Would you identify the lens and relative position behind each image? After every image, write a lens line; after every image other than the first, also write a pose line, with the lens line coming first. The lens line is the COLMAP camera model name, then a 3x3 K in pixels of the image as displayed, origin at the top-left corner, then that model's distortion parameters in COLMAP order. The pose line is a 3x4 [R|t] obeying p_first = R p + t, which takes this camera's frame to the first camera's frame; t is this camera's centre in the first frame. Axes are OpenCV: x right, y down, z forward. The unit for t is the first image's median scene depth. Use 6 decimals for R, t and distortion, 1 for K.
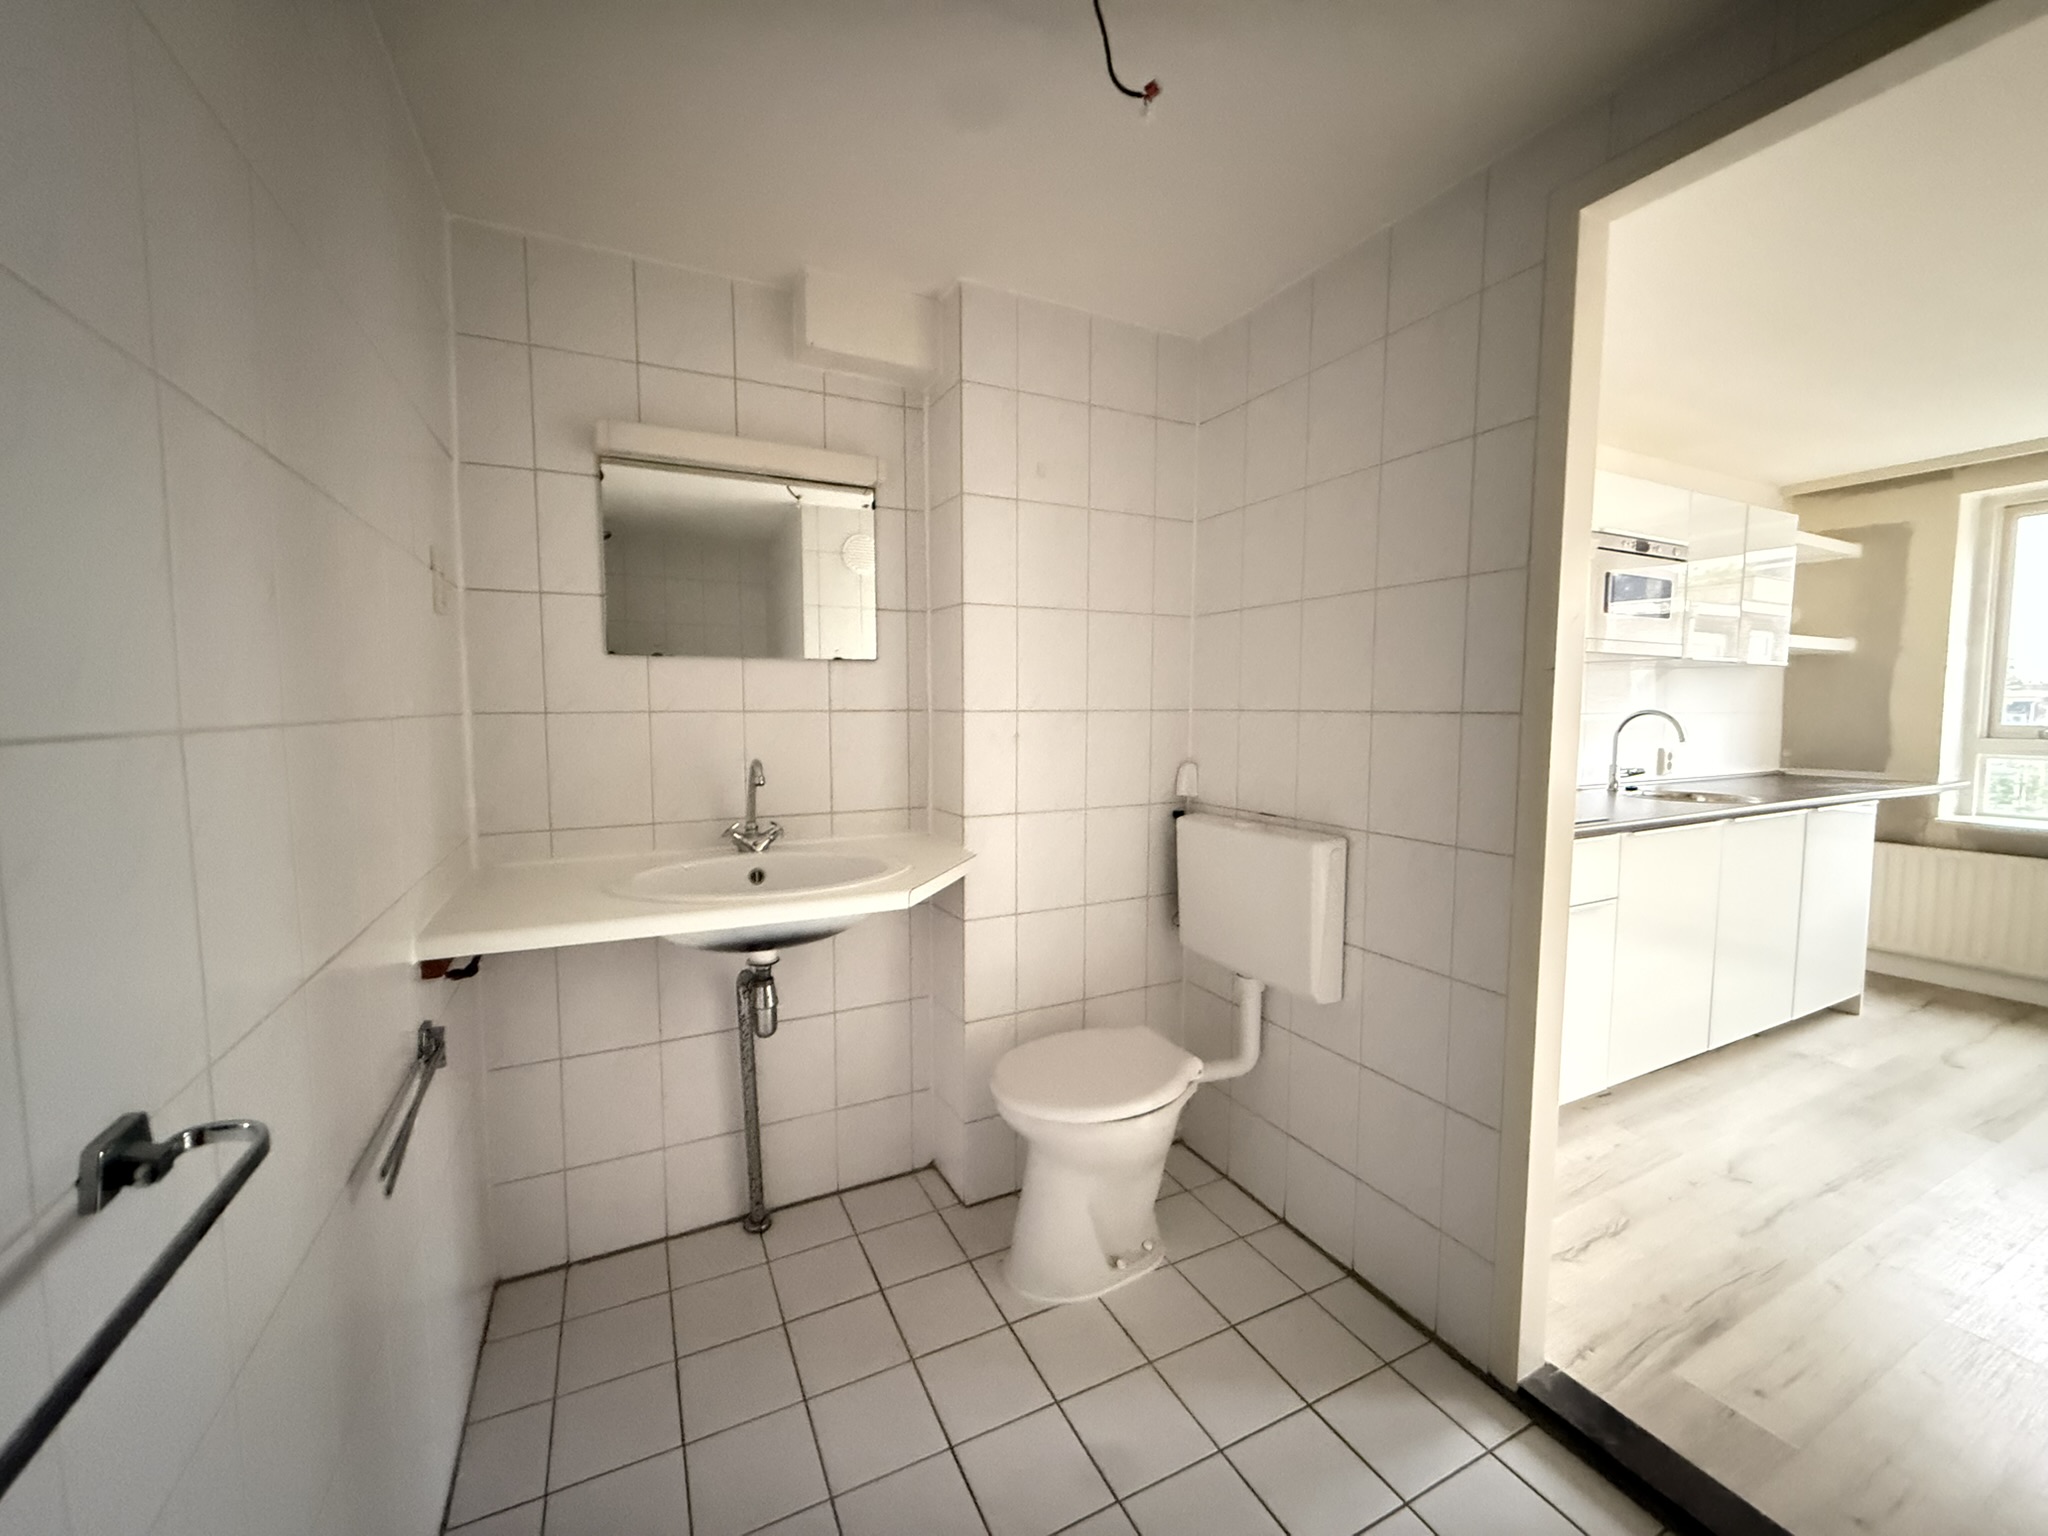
lens RADIAL K [[809.6, 0, 1031.4], [0, 809.6, 762.0], [0, 0, 1]] dist [-0.001572, -0.000201]
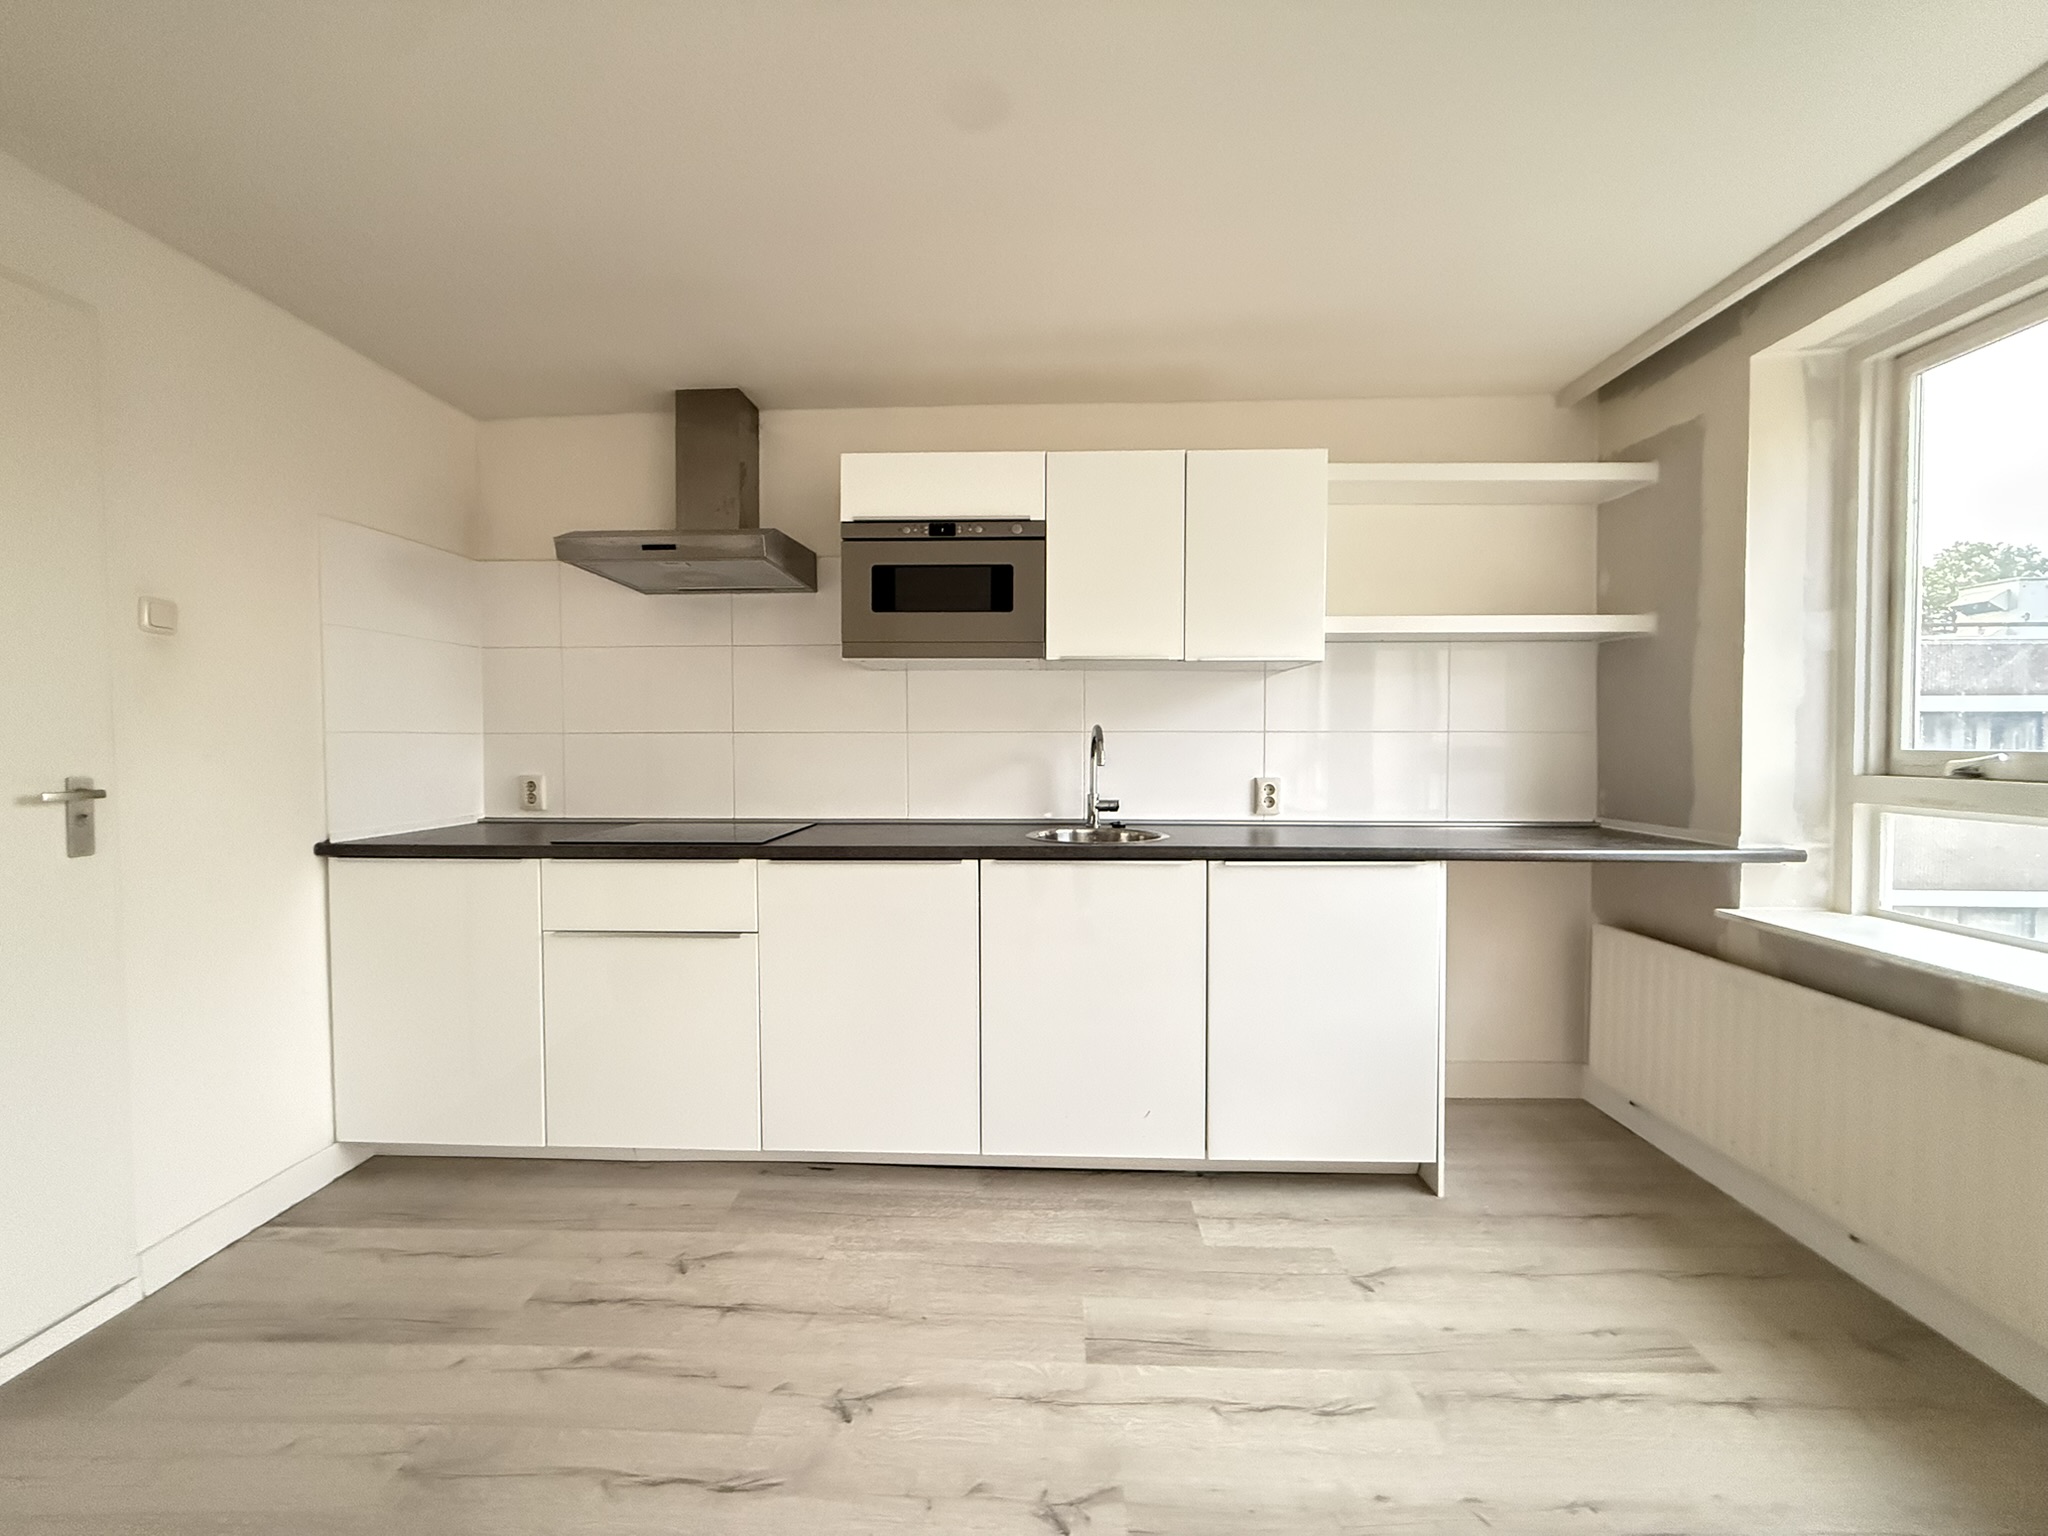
lens RADIAL K [[809.6, 0, 1020.1], [0, 809.6, 764.0], [0, 0, 1]] dist [-0.001572, -0.000201]
pose [[0.876674, 0.015645, -0.480830, 0.947974], [-0.035006, 0.998896, -0.031323, 0.001037], [0.479809, 0.044292, 0.876254, 0.238575]]
